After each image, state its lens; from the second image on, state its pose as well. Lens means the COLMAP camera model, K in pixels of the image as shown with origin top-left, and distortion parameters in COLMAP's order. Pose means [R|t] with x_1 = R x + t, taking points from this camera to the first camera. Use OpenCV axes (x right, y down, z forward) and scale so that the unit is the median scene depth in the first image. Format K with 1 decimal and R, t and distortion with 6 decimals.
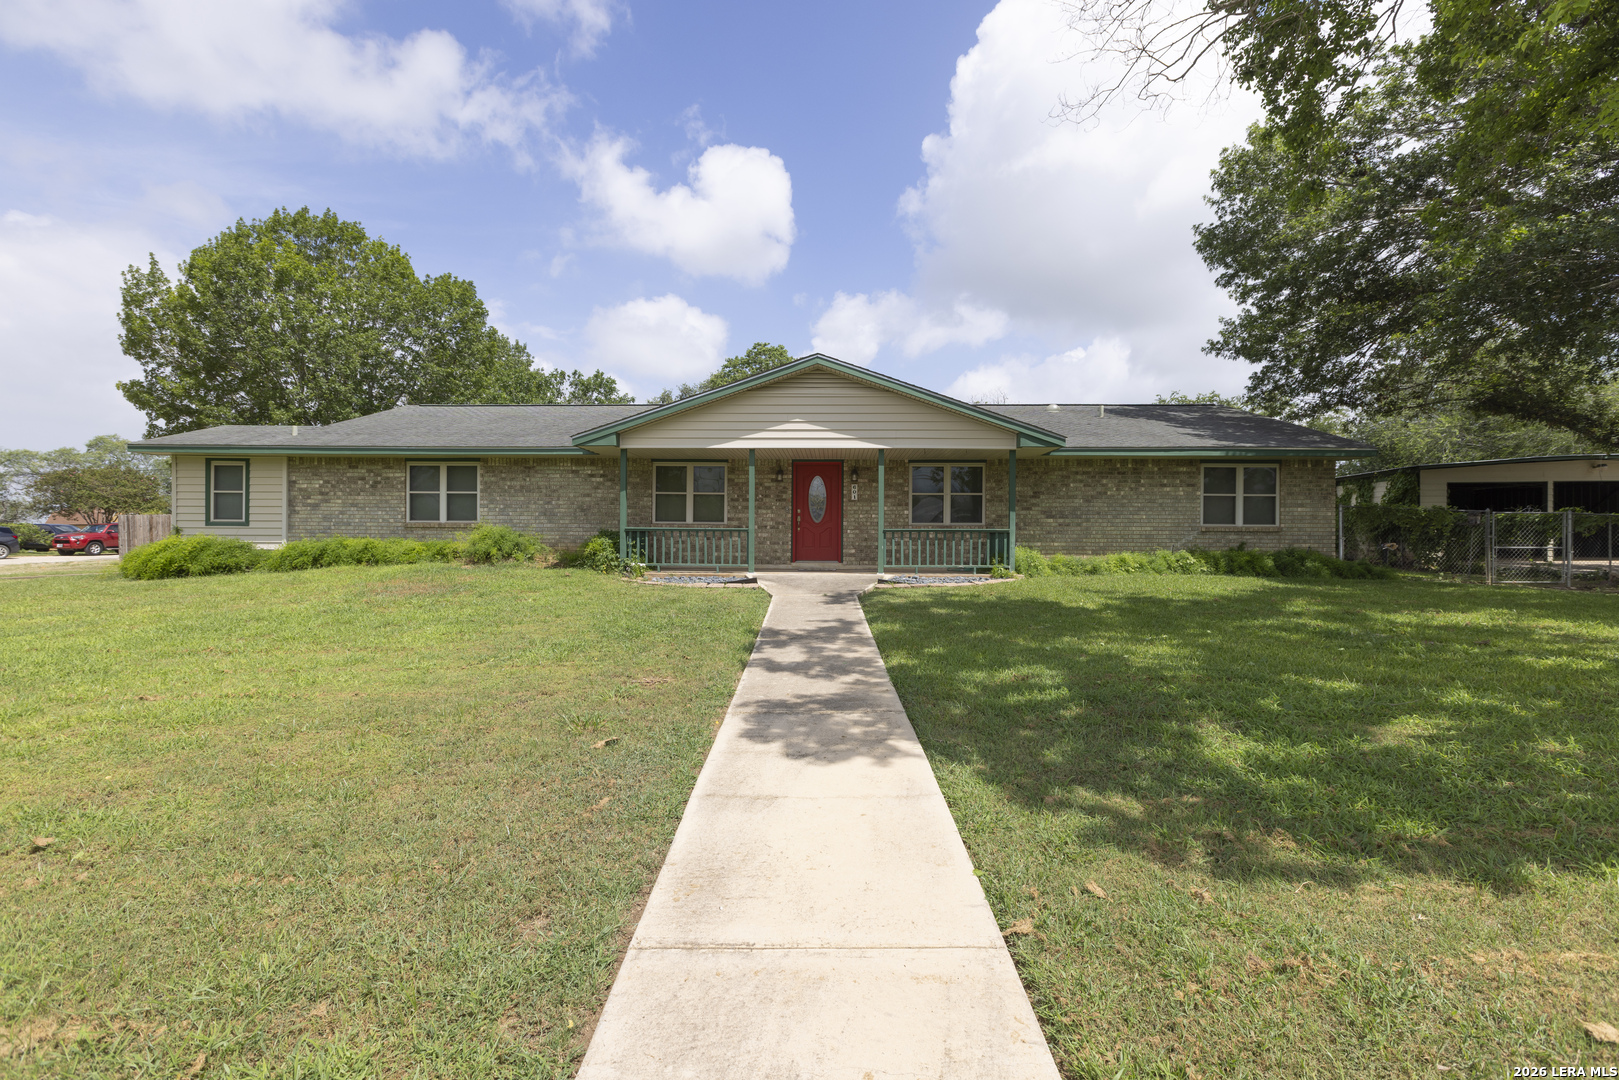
lens RADIAL K [[714.0, 0, 805.4], [0, 714.0, 540.0], [0, 0, 1]] dist [0.011519, -0.000202]
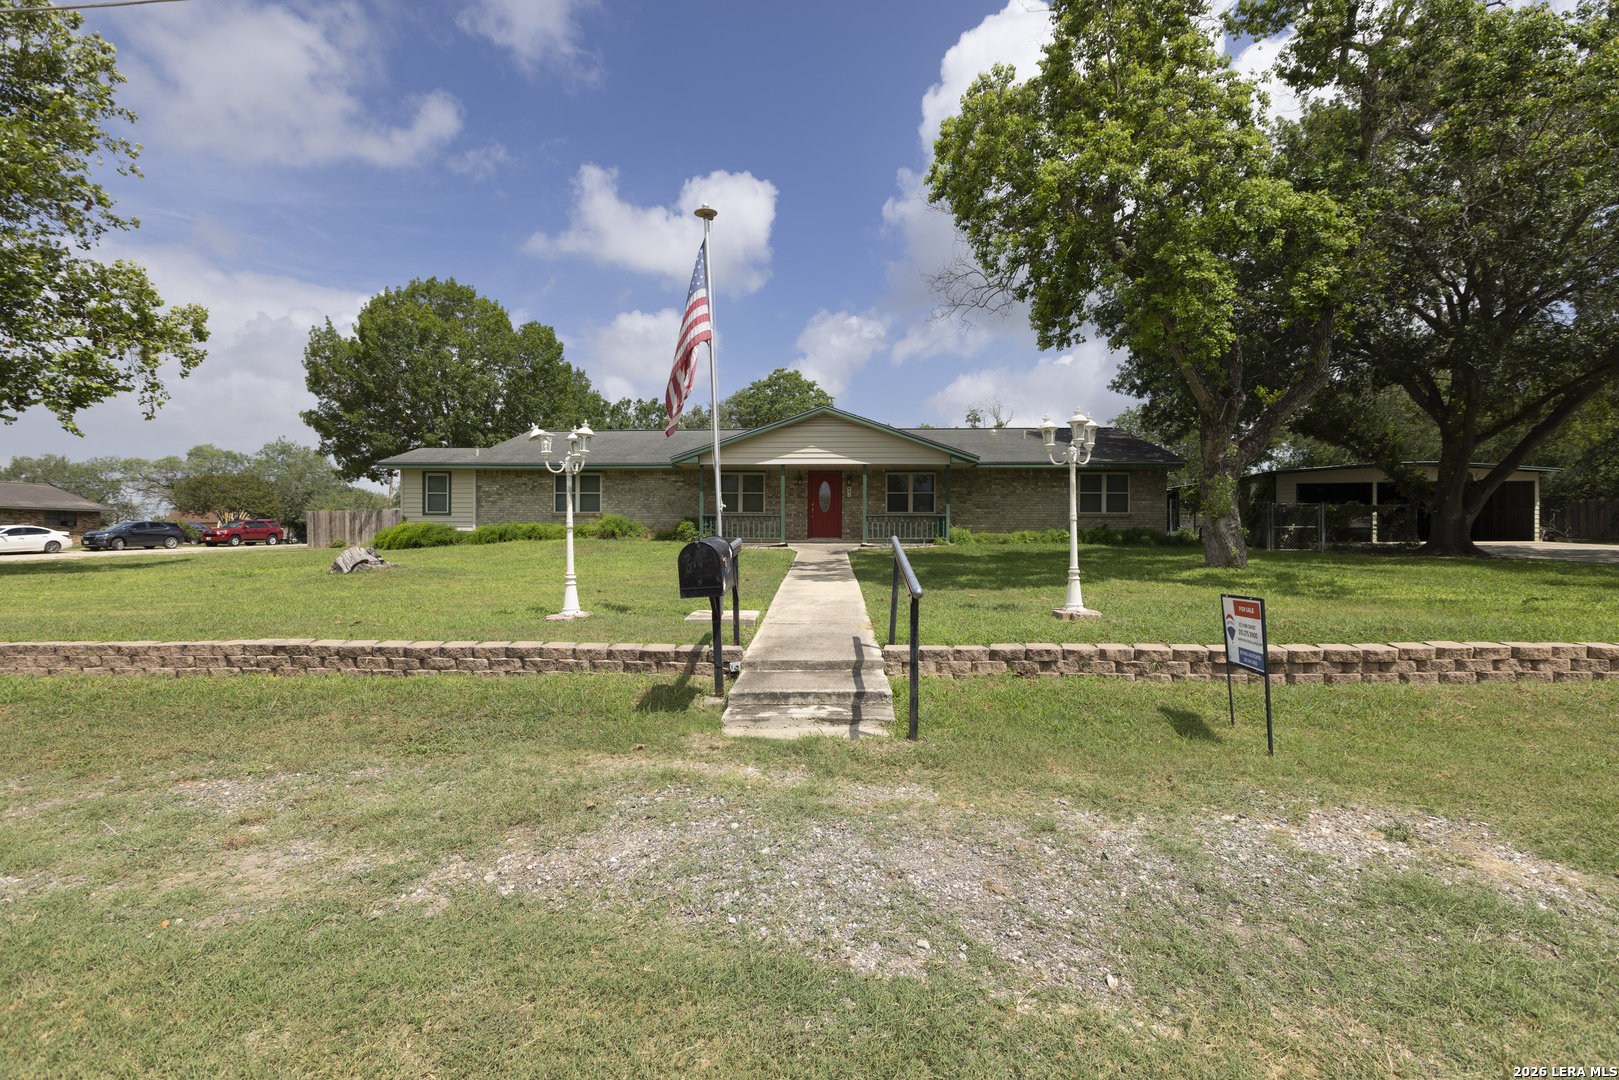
lens RADIAL K [[758.1, 0, 809.5], [0, 758.1, 540.0], [0, 0, 1]] dist [0.001123, 0.000061]
pose [[0.999947, -0.002692, -0.009986, -0.000007], [0.002639, 0.999982, -0.005310, 0.043159], [0.010000, 0.005284, 0.999936, -0.604619]]
